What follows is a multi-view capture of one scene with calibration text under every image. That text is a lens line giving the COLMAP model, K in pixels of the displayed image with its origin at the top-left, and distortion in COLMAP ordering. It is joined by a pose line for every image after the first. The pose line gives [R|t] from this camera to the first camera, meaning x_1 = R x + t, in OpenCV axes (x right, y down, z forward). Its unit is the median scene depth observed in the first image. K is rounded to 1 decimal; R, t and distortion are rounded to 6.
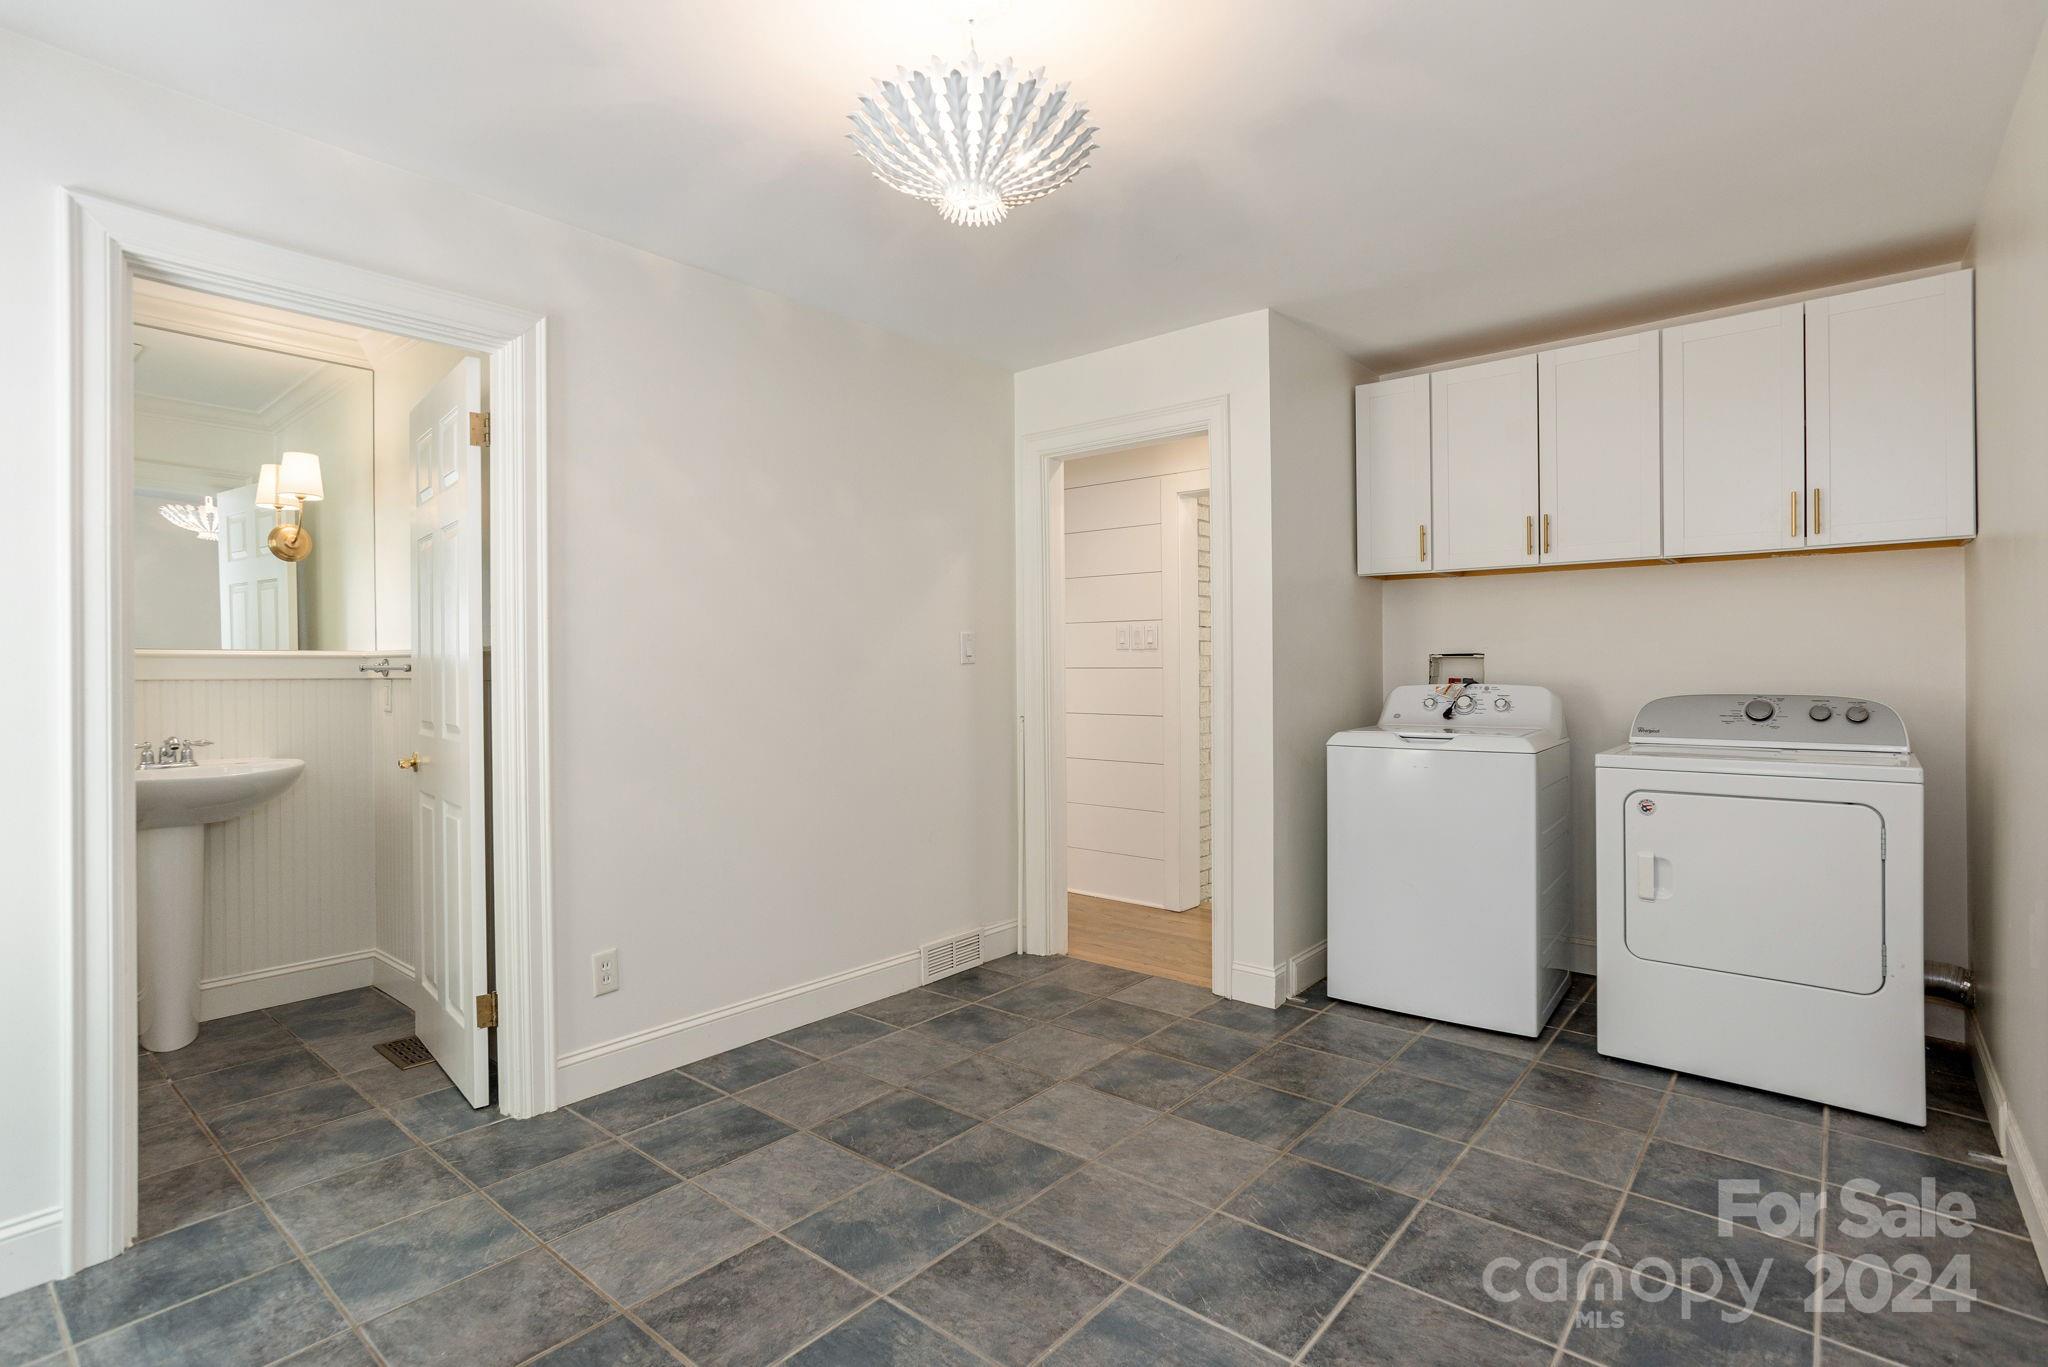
lens RADIAL K [[987.3, 0, 1024.0], [0, 987.3, 683.5], [0, 0, 1]] dist [-0.003000, -0.000363]
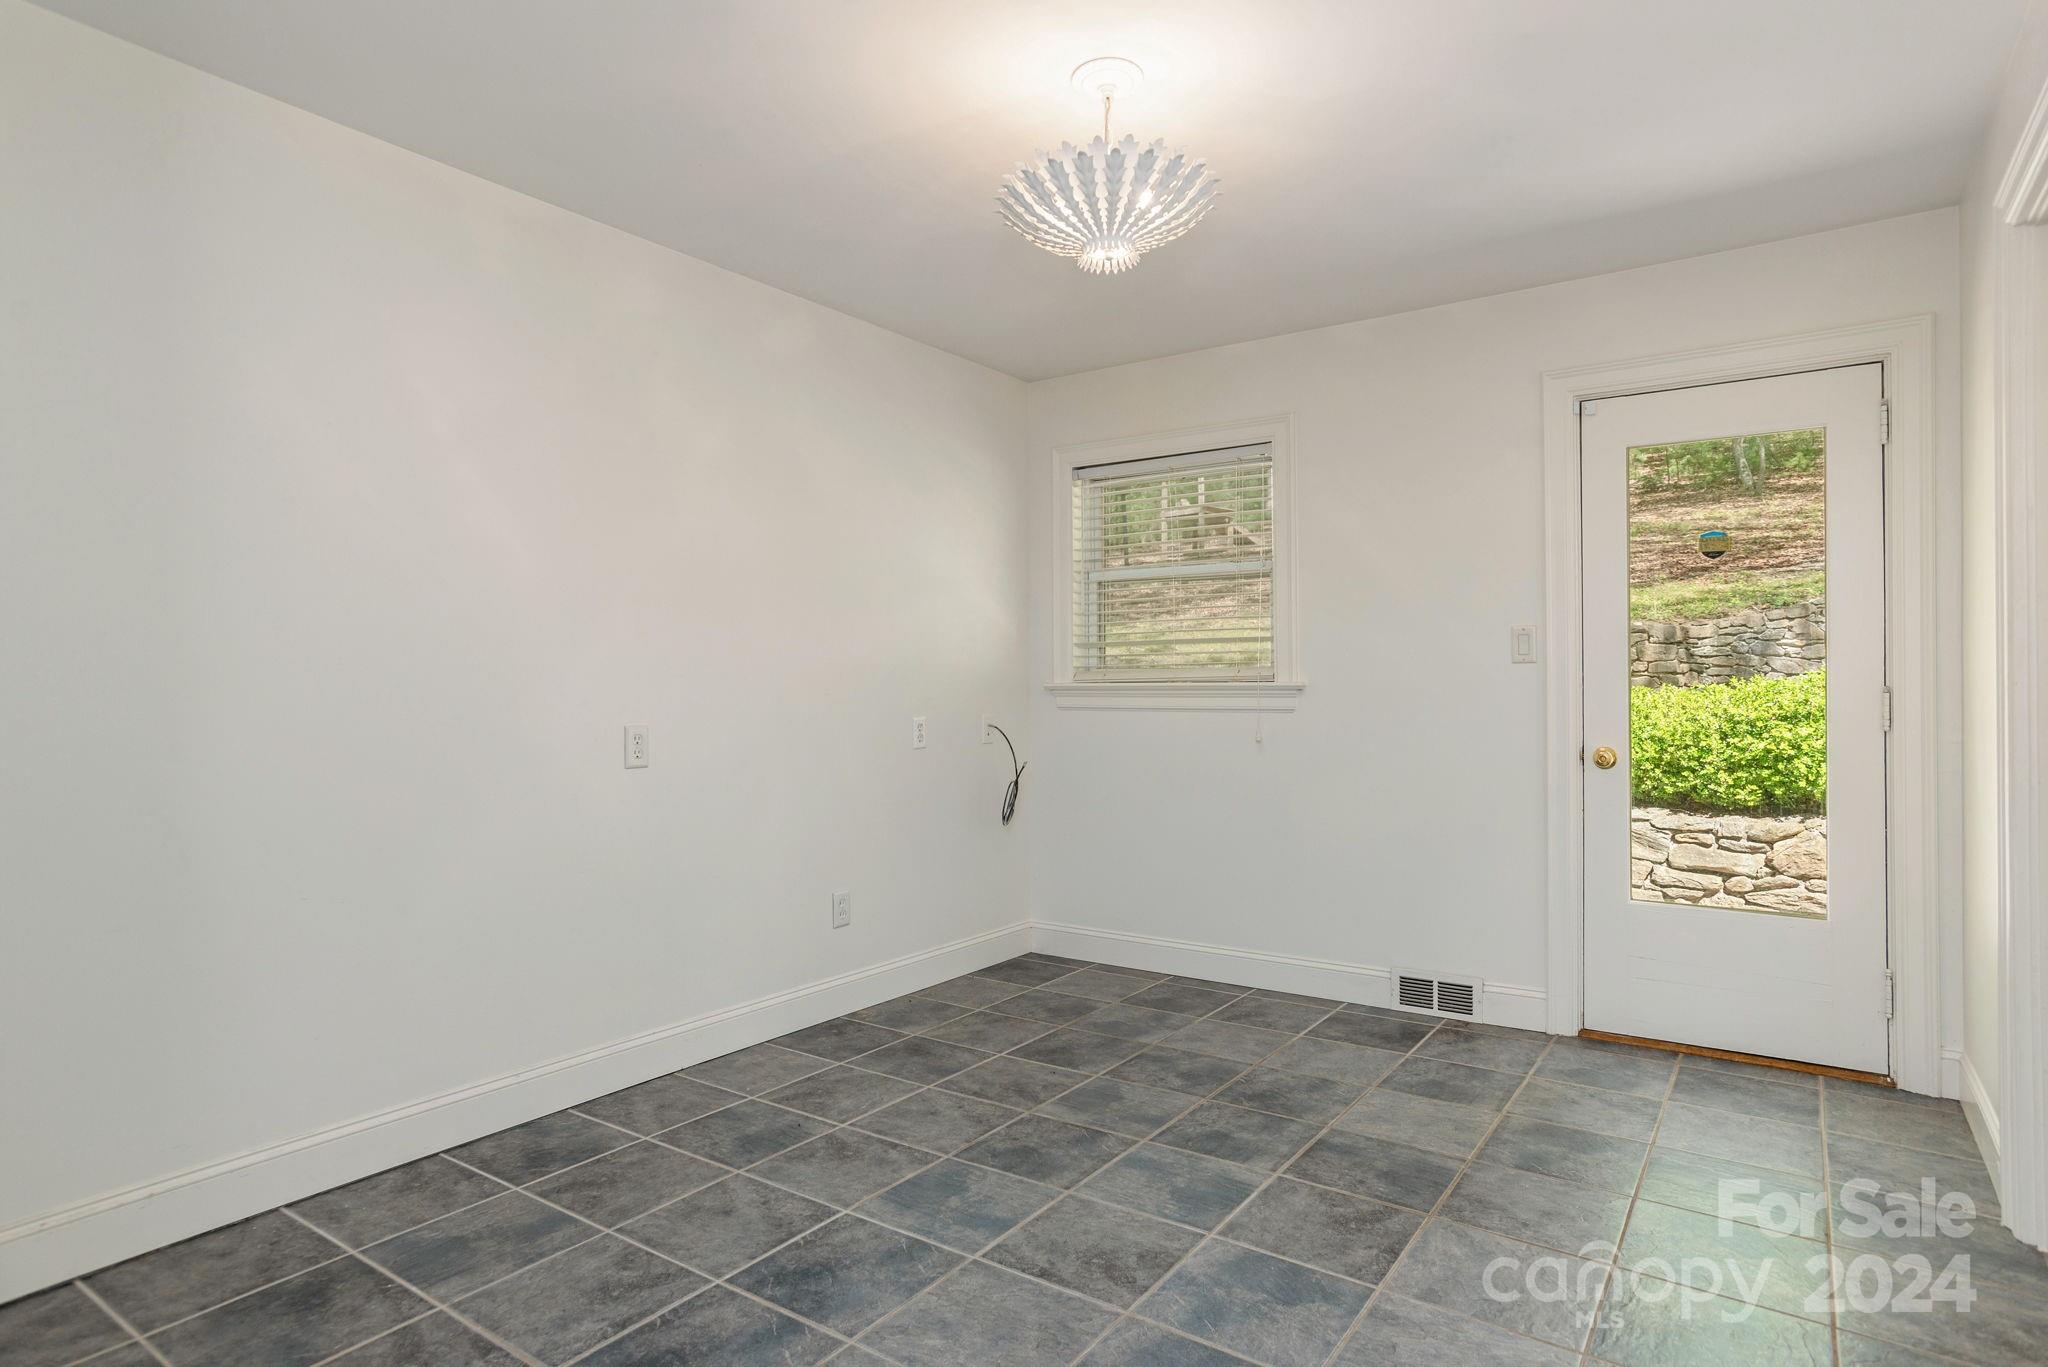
lens RADIAL K [[987.3, 0, 1024.0], [0, 987.3, 683.5], [0, 0, 1]] dist [-0.003000, -0.000363]
pose [[-0.996130, 0.007276, -0.087587, 0.135778], [0.005918, 0.999858, 0.015751, 0.014236], [0.087689, 0.015171, -0.996032, 1.925288]]
